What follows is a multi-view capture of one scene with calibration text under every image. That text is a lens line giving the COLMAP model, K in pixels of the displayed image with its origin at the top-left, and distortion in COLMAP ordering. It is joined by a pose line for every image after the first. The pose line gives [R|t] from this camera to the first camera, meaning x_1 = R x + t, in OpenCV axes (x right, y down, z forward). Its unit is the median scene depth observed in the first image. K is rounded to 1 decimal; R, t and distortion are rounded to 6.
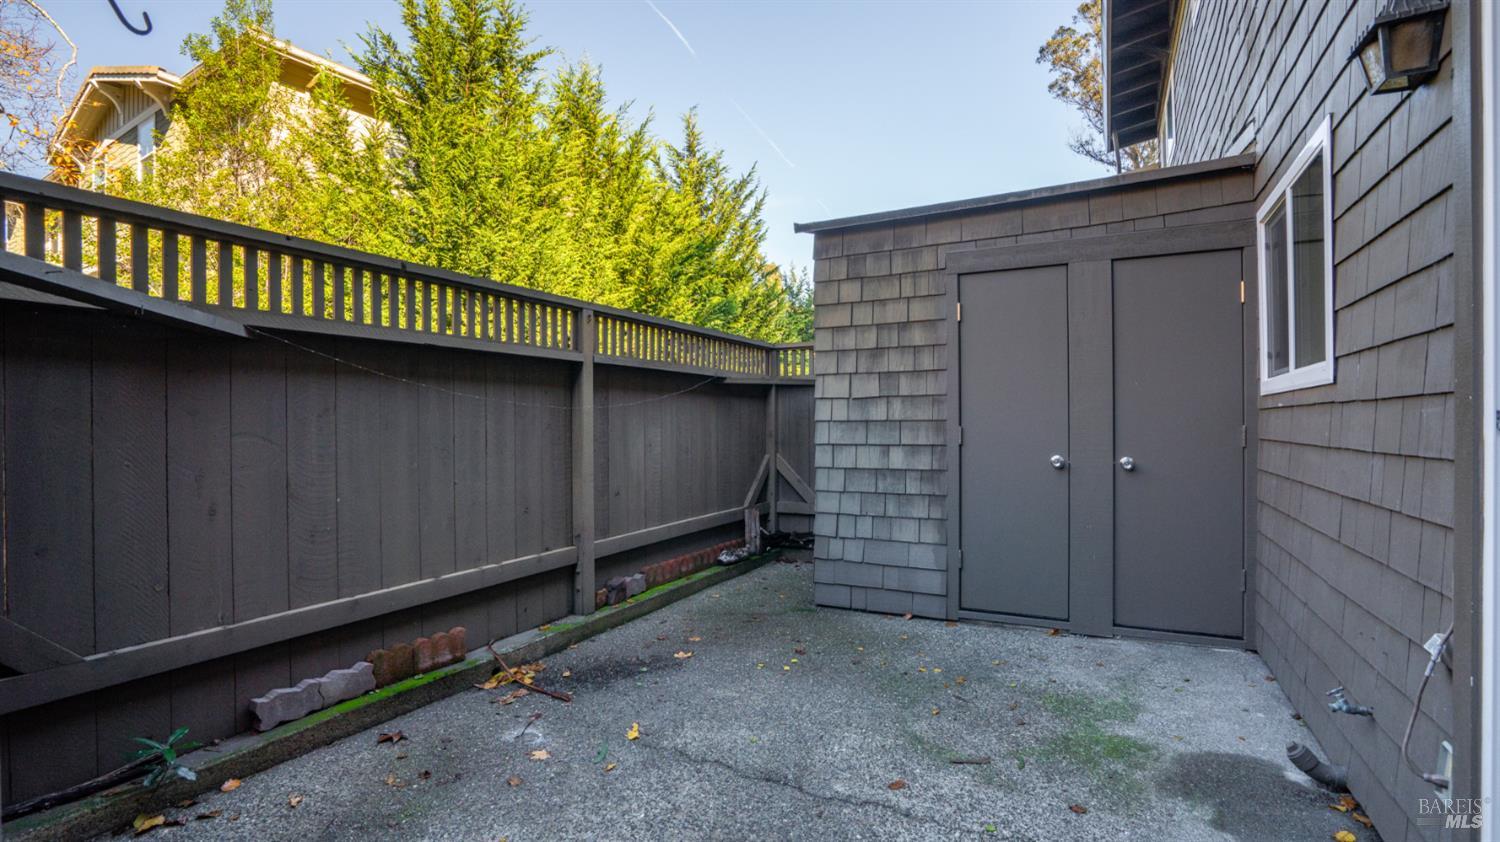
lens RADIAL K [[705.8, 0, 750.0], [0, 705.8, 421.0], [0, 0, 1]] dist [-0.003990, -0.000752]
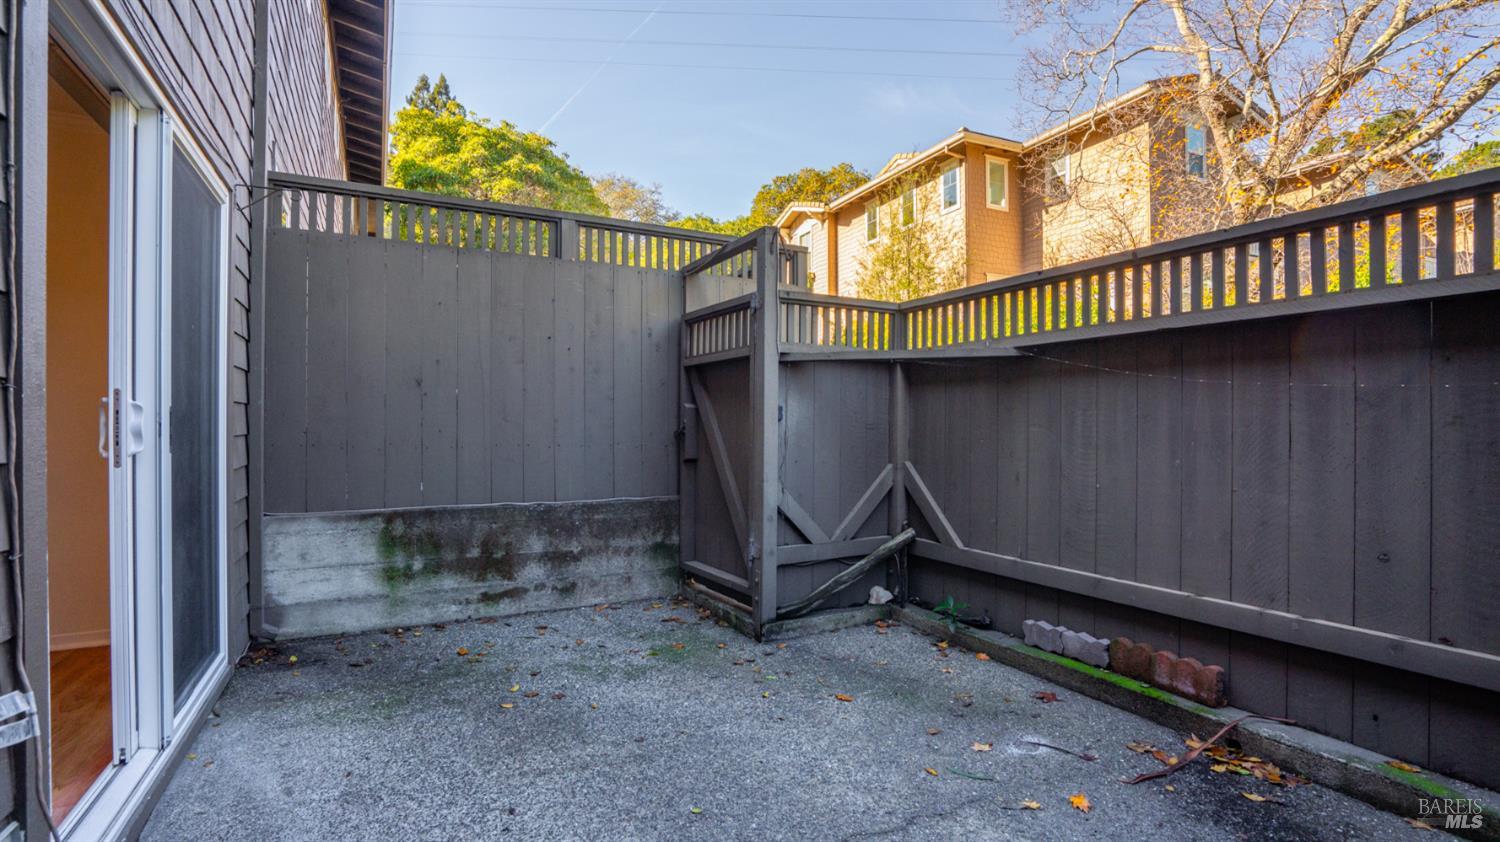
lens RADIAL K [[715.9, 0, 750.0], [0, 715.9, 421.0], [0, 0, 1]] dist [-0.000898, -0.000123]
pose [[-0.565653, 0.001800, -0.824641, 0.657854], [0.008123, 0.999961, -0.003390, 0.010007], [0.824603, -0.008616, -0.565646, 1.185335]]
